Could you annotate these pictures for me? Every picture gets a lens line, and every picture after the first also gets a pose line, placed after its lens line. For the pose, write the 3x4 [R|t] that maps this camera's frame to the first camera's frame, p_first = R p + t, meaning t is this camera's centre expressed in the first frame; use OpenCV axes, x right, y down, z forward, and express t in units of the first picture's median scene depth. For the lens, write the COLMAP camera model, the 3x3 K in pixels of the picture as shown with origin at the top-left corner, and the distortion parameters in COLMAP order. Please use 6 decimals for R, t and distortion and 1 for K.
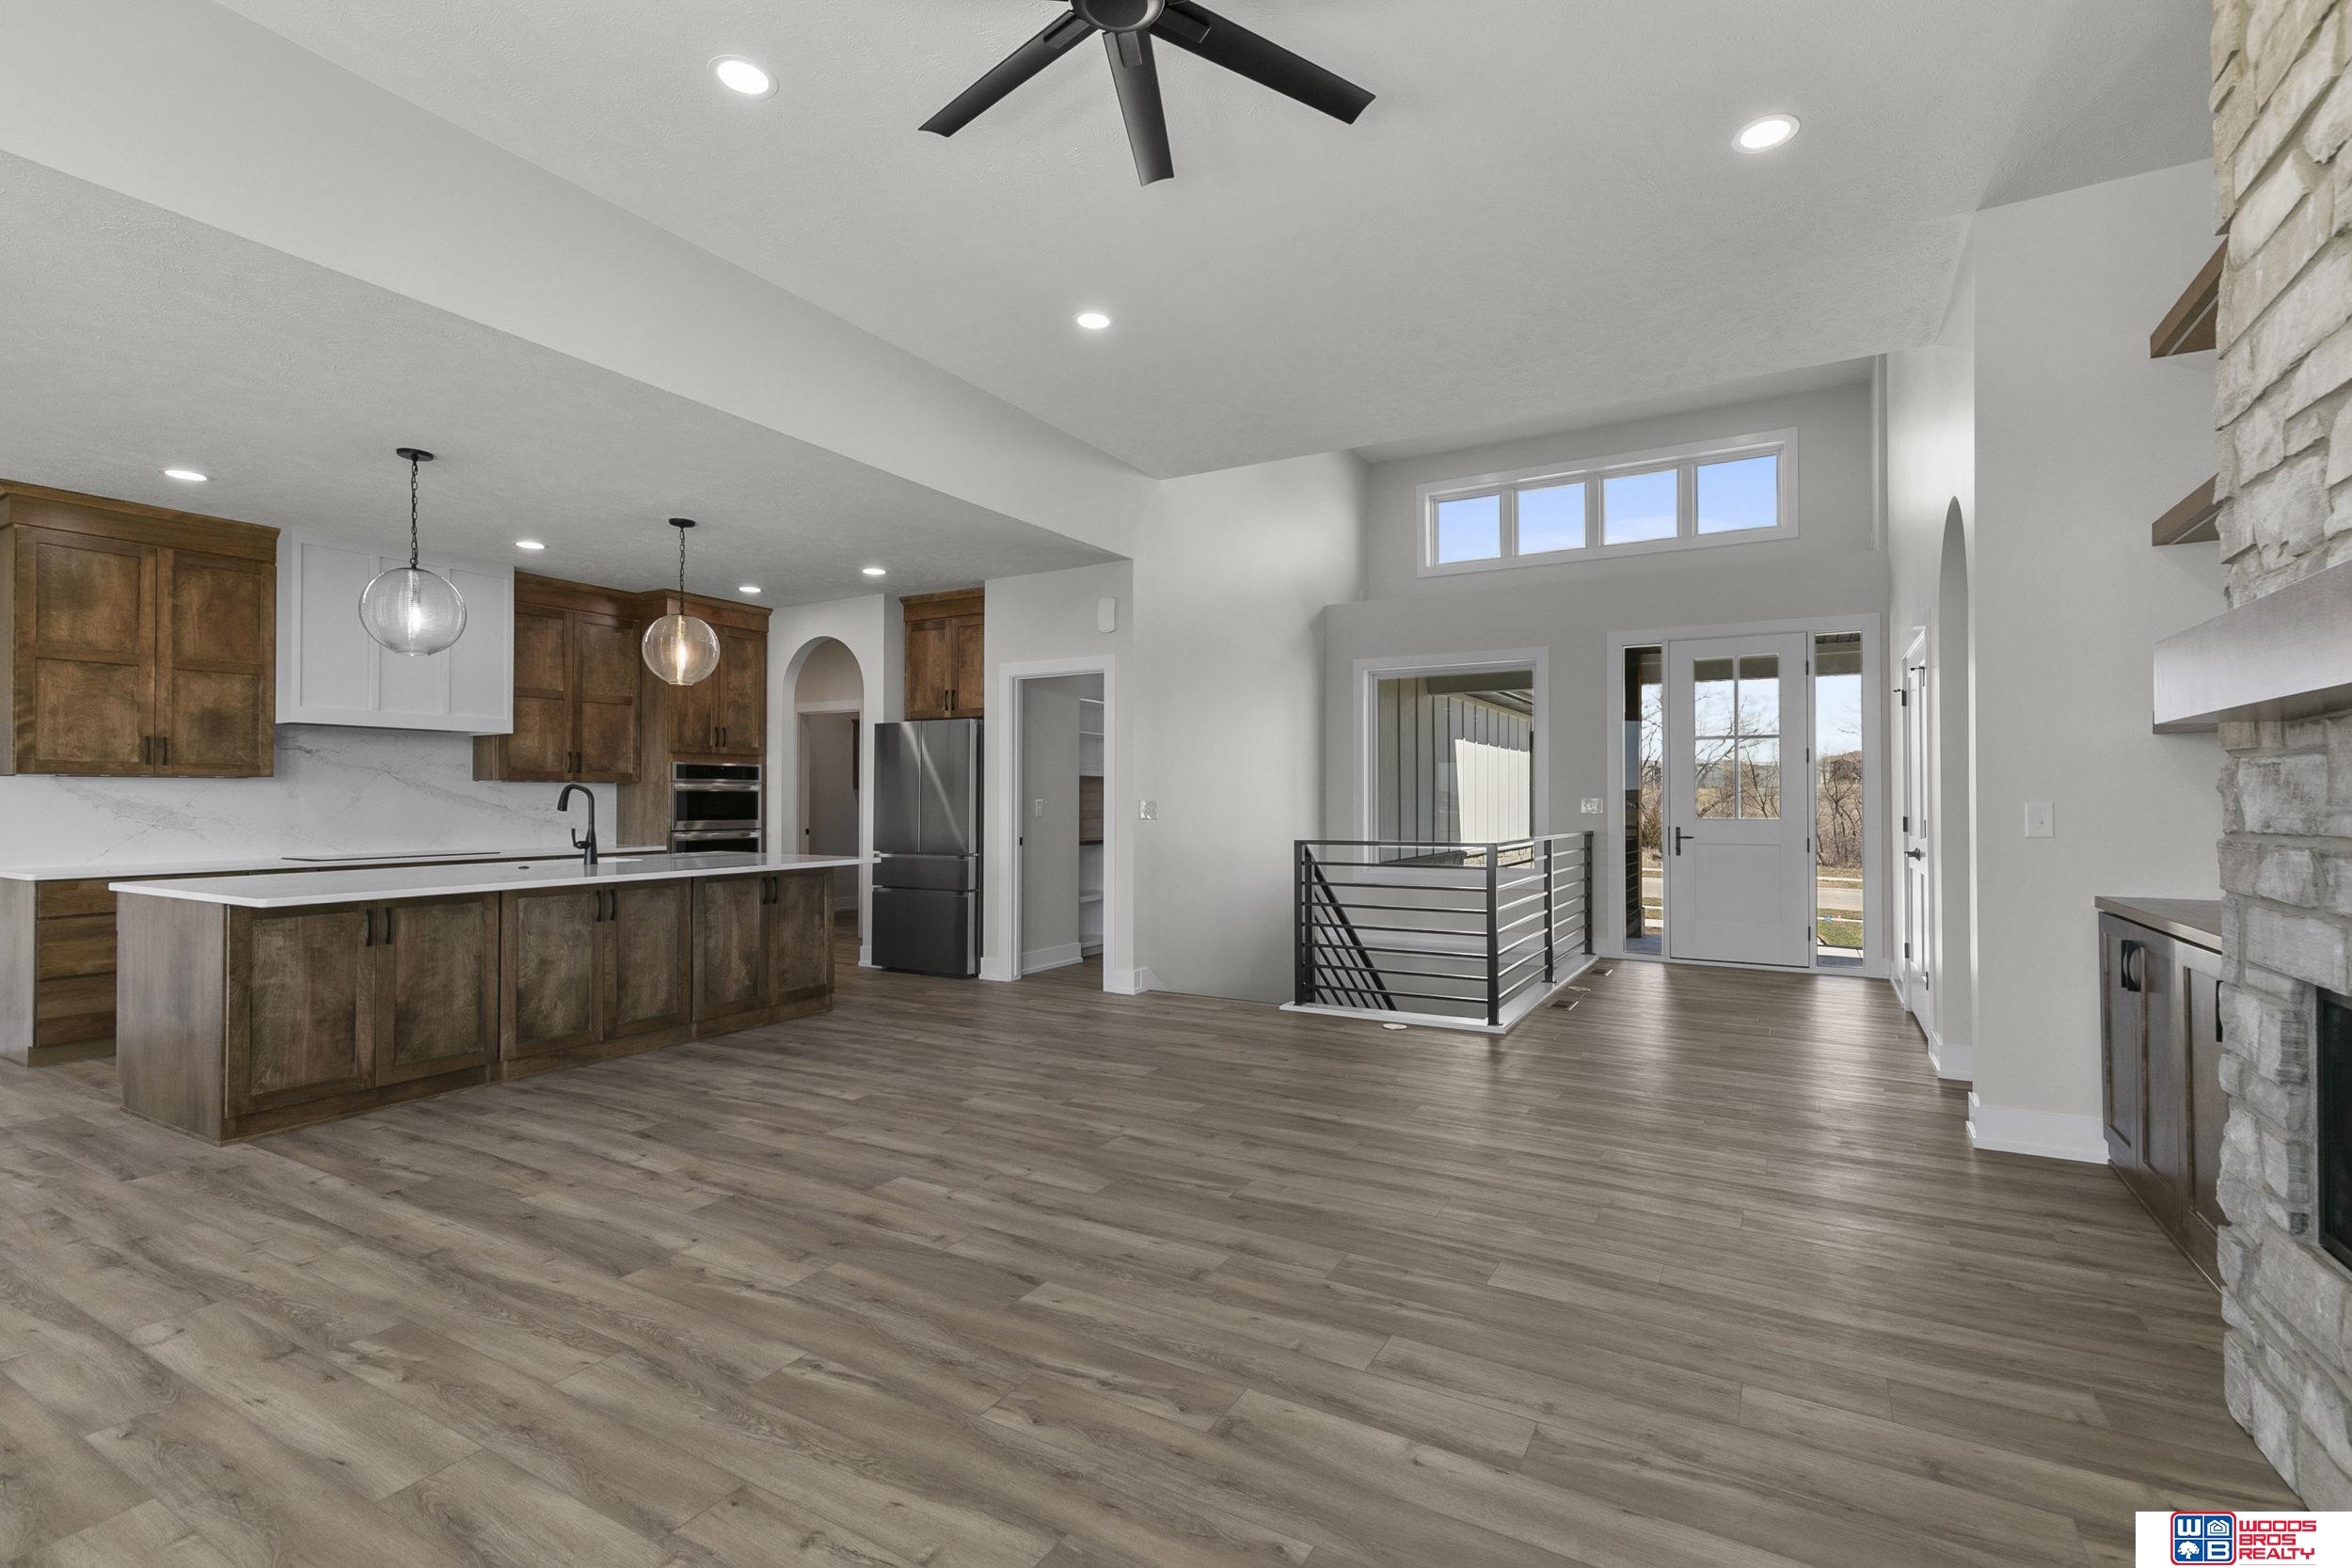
lens RADIAL K [[1056.5, 0, 1200.2], [0, 1056.5, 782.5], [0, 0, 1]] dist [0.001416, -0.000413]
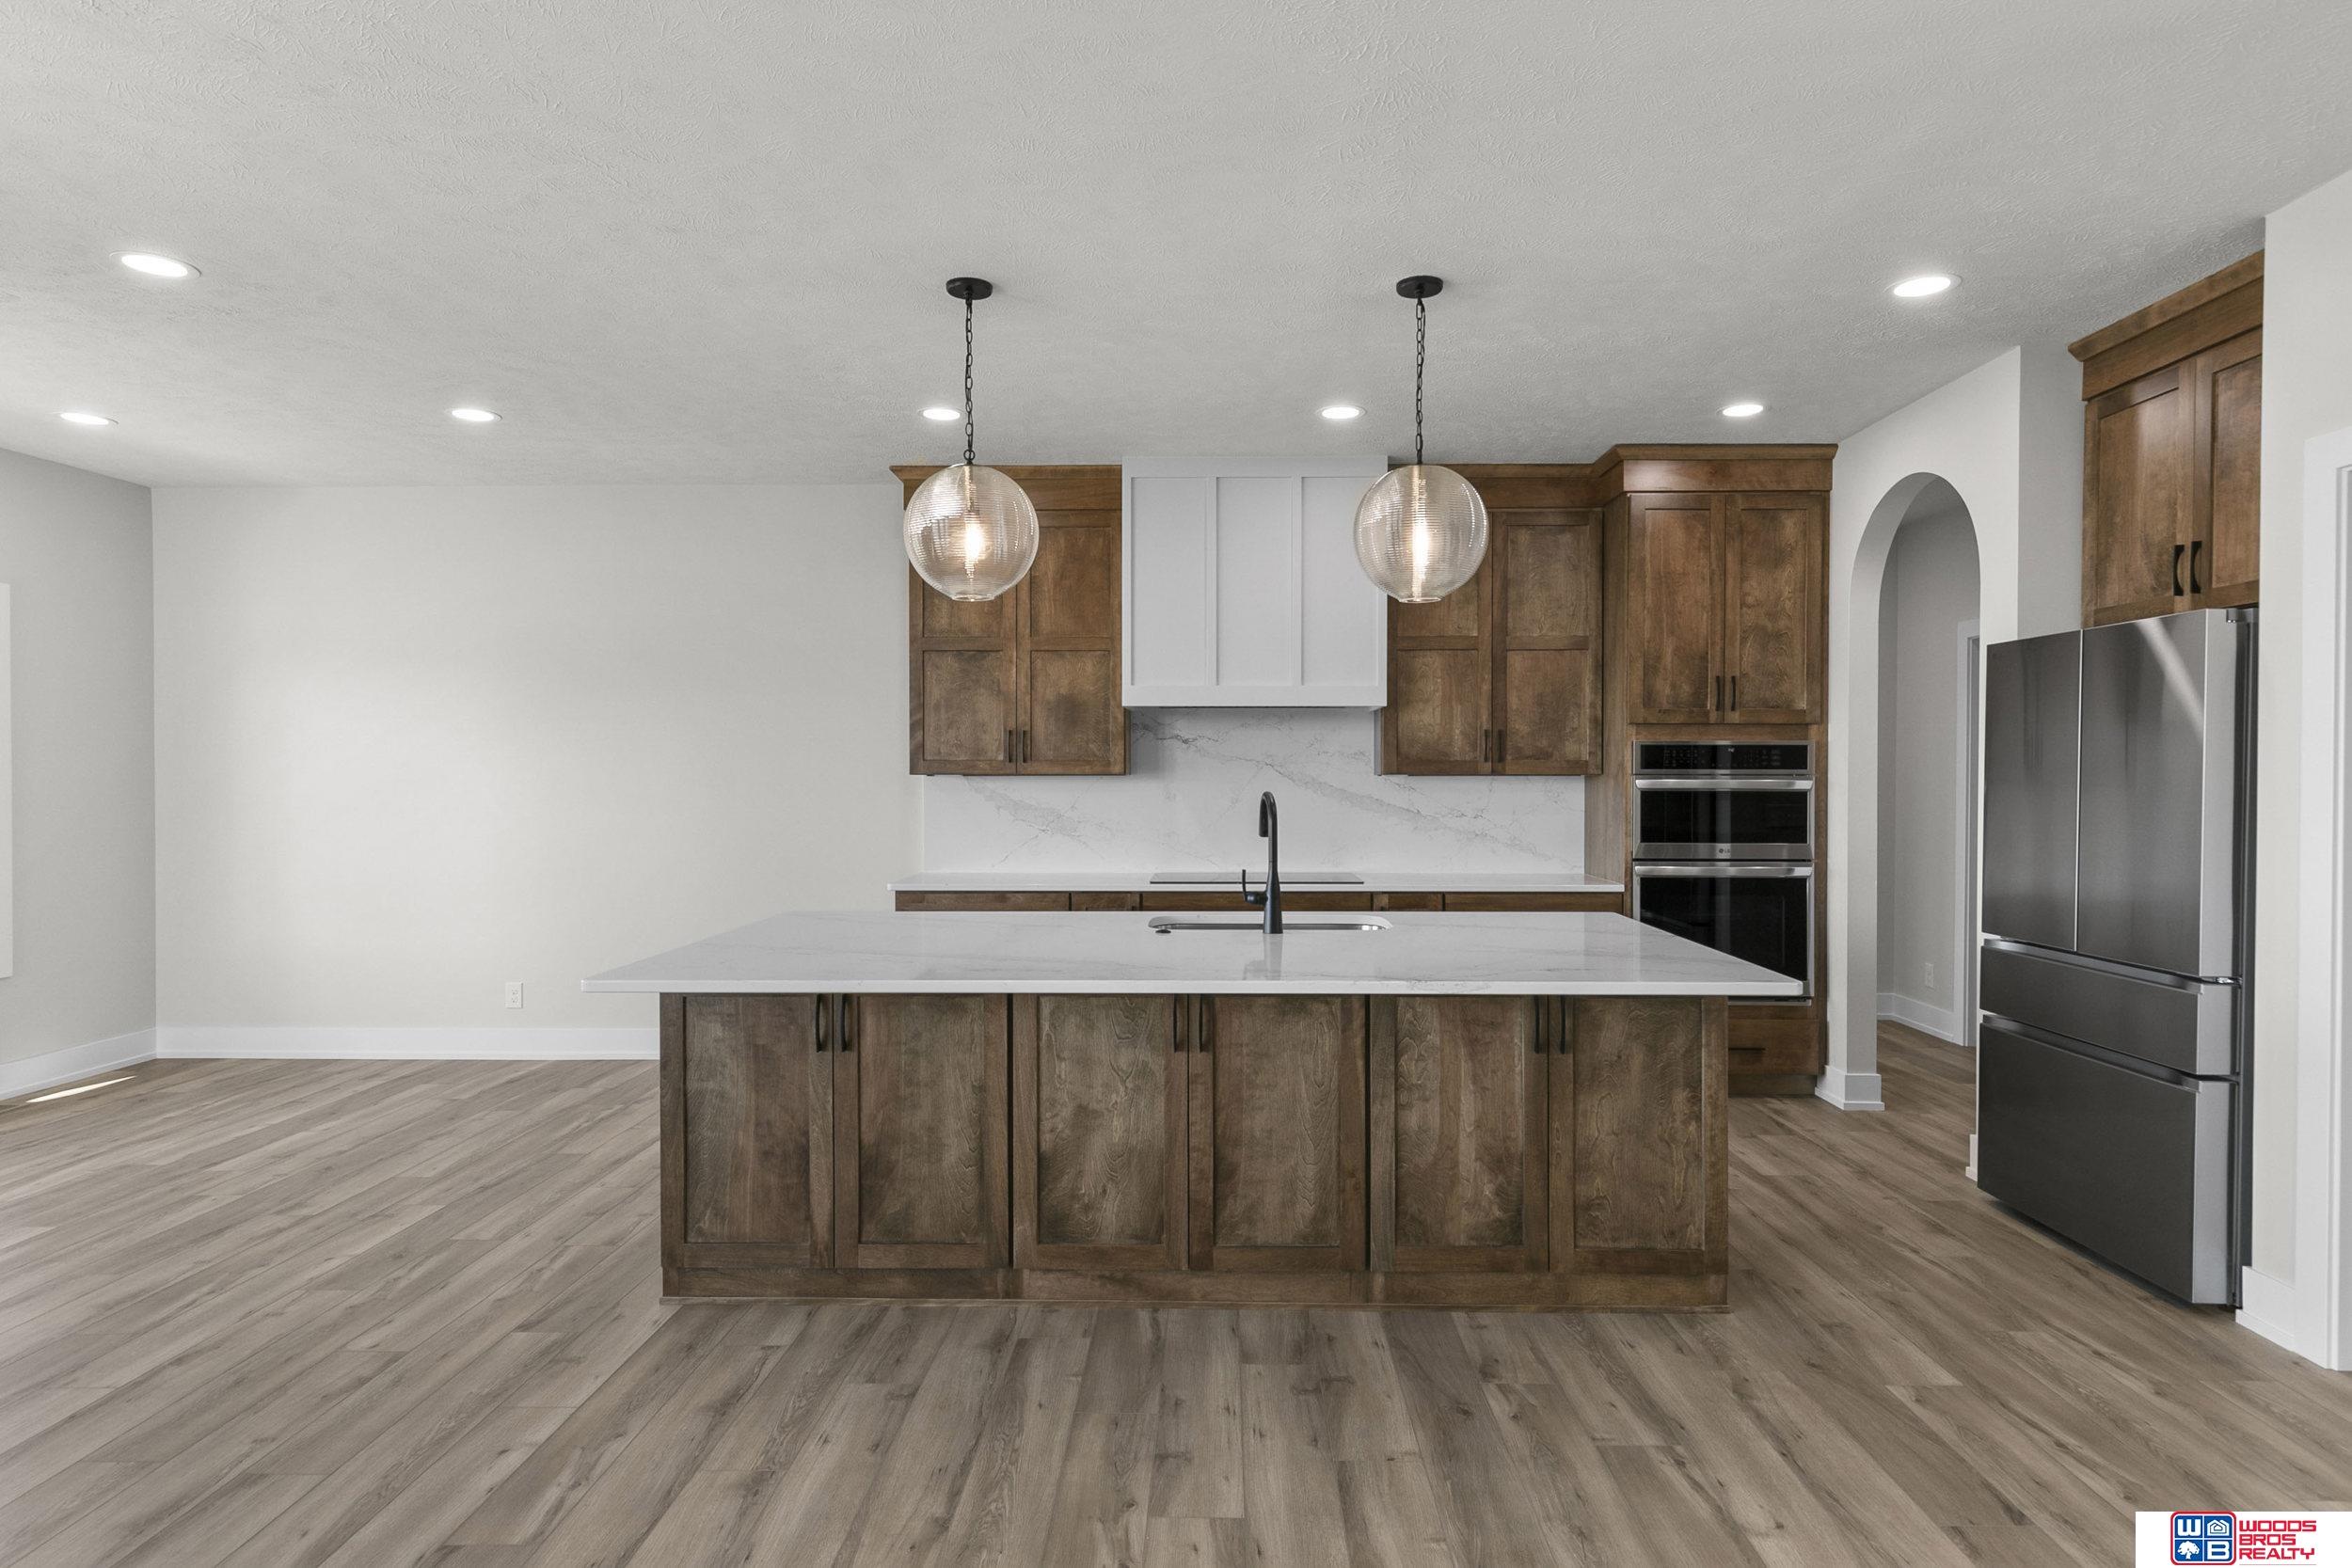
lens RADIAL K [[1290.4, 0, 1179.3], [0, 1290.4, 784.1], [0, 0, 1]] dist [0.008128, 0.001080]
pose [[0.471755, 0.009634, -0.881677, 0.015690], [0.012980, 0.999756, 0.017870, -0.016212], [0.881634, -0.019874, 0.471515, 0.609901]]
